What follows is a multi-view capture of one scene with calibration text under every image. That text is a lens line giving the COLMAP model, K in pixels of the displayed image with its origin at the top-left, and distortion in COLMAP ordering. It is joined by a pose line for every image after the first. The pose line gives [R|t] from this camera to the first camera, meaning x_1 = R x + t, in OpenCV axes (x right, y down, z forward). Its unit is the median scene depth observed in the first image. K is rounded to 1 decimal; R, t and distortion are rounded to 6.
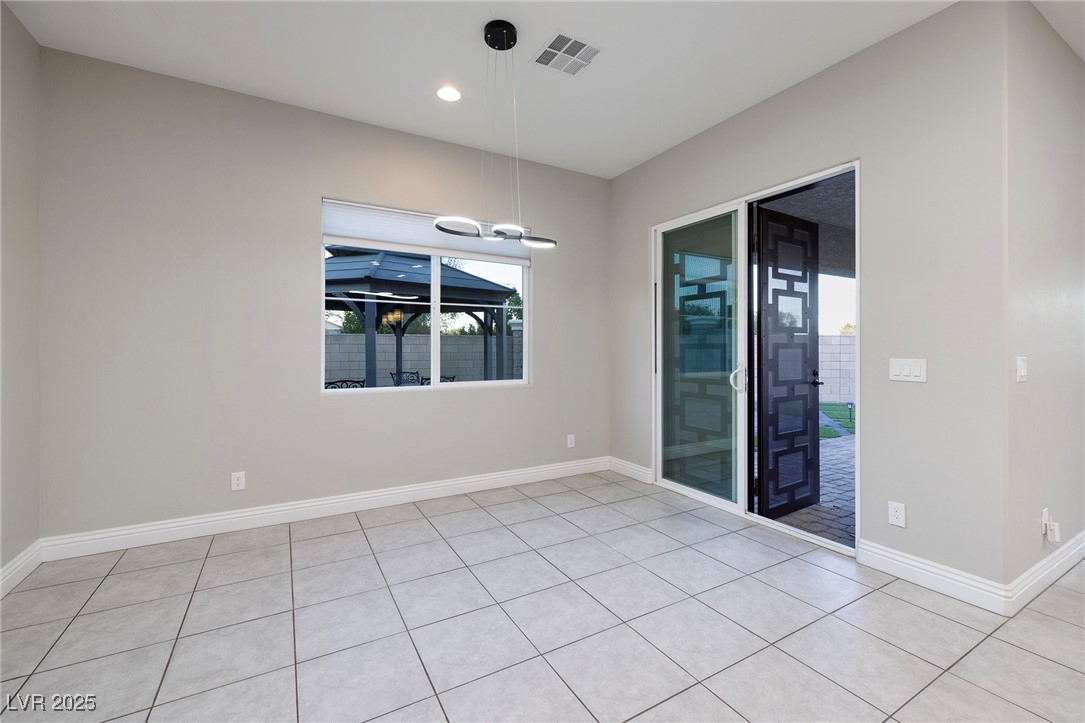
lens RADIAL K [[456.2, 0, 548.4], [0, 456.2, 347.6], [0, 0, 1]] dist [-0.002341, 0.000317]
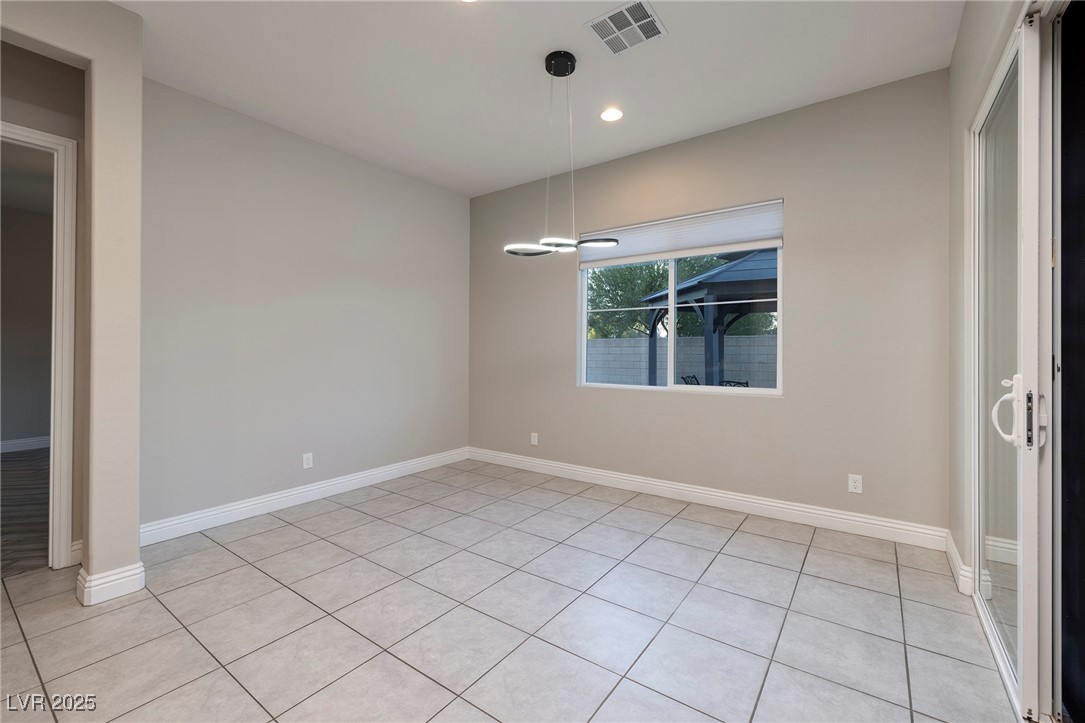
lens RADIAL K [[456.2, 0, 548.8], [0, 456.2, 346.0], [0, 0, 1]] dist [-0.002341, 0.000317]
pose [[0.411787, -0.011375, -0.911209, 0.657853], [0.002665, 0.999933, -0.011278, 0.004220], [0.911276, 0.002216, 0.411789, 0.394018]]
